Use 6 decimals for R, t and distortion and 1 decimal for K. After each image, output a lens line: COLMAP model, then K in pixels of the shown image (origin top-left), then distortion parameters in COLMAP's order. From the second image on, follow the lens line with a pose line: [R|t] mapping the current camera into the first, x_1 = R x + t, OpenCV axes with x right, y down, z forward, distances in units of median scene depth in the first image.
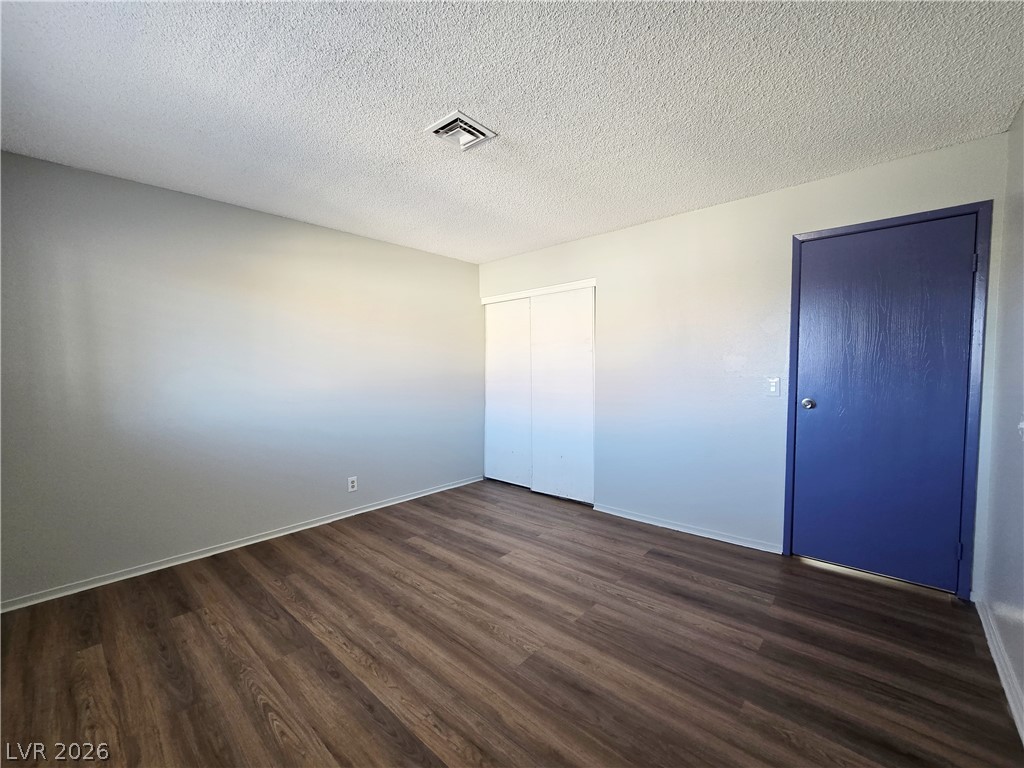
lens RADIAL K [[424.4, 0, 517.2], [0, 424.4, 384.4], [0, 0, 1]] dist [0.000831, -0.000261]
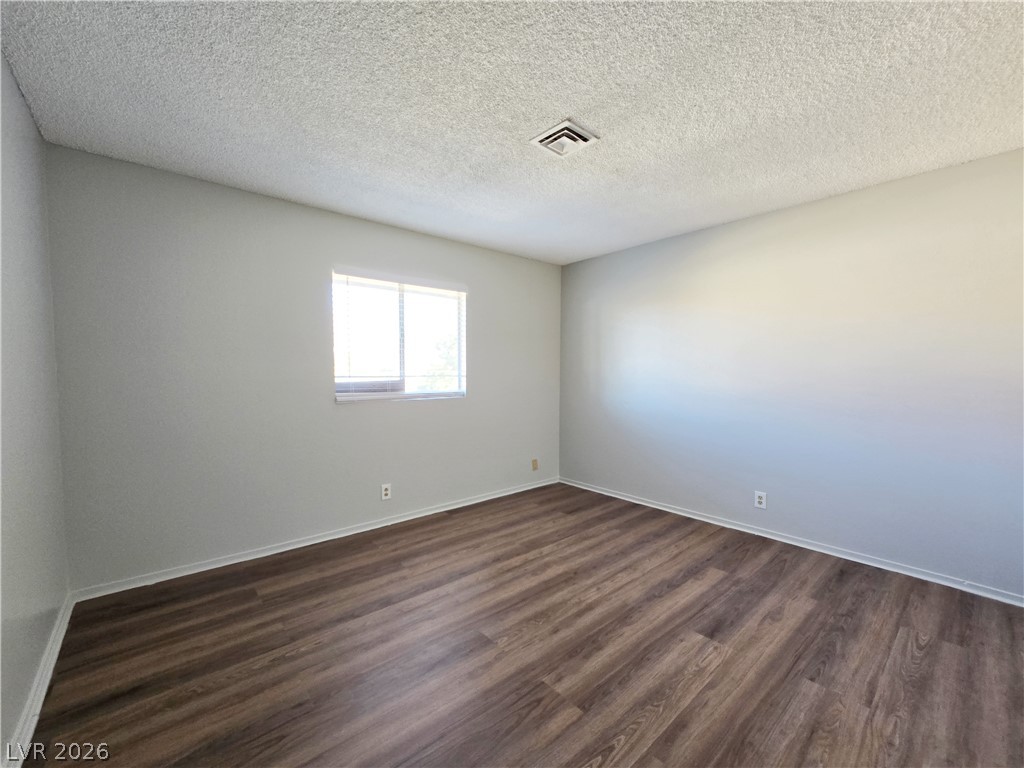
lens RADIAL K [[424.4, 0, 517.2], [0, 424.4, 384.4], [0, 0, 1]] dist [0.000831, -0.000261]
pose [[-0.123110, 0.036198, -0.991733, 0.823010], [-0.040523, 0.998318, 0.041468, -0.030088], [0.991565, 0.045293, -0.121436, 0.919049]]
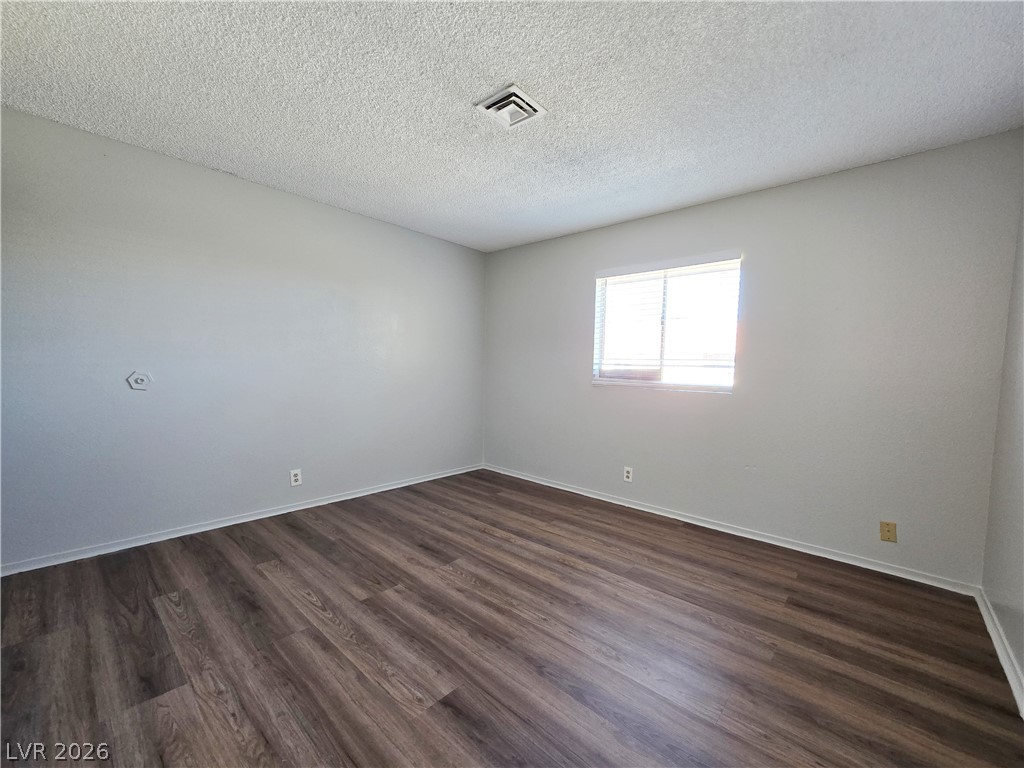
lens RADIAL K [[416.0, 0, 512.0], [0, 416.0, 384.0], [0, 0, 1]] dist [-0.000818, -0.000342]
pose [[-0.999796, -0.017863, 0.009397, -0.133833], [-0.017021, 0.996392, 0.083150, -0.028007], [-0.010848, 0.082973, -0.996493, 1.783057]]
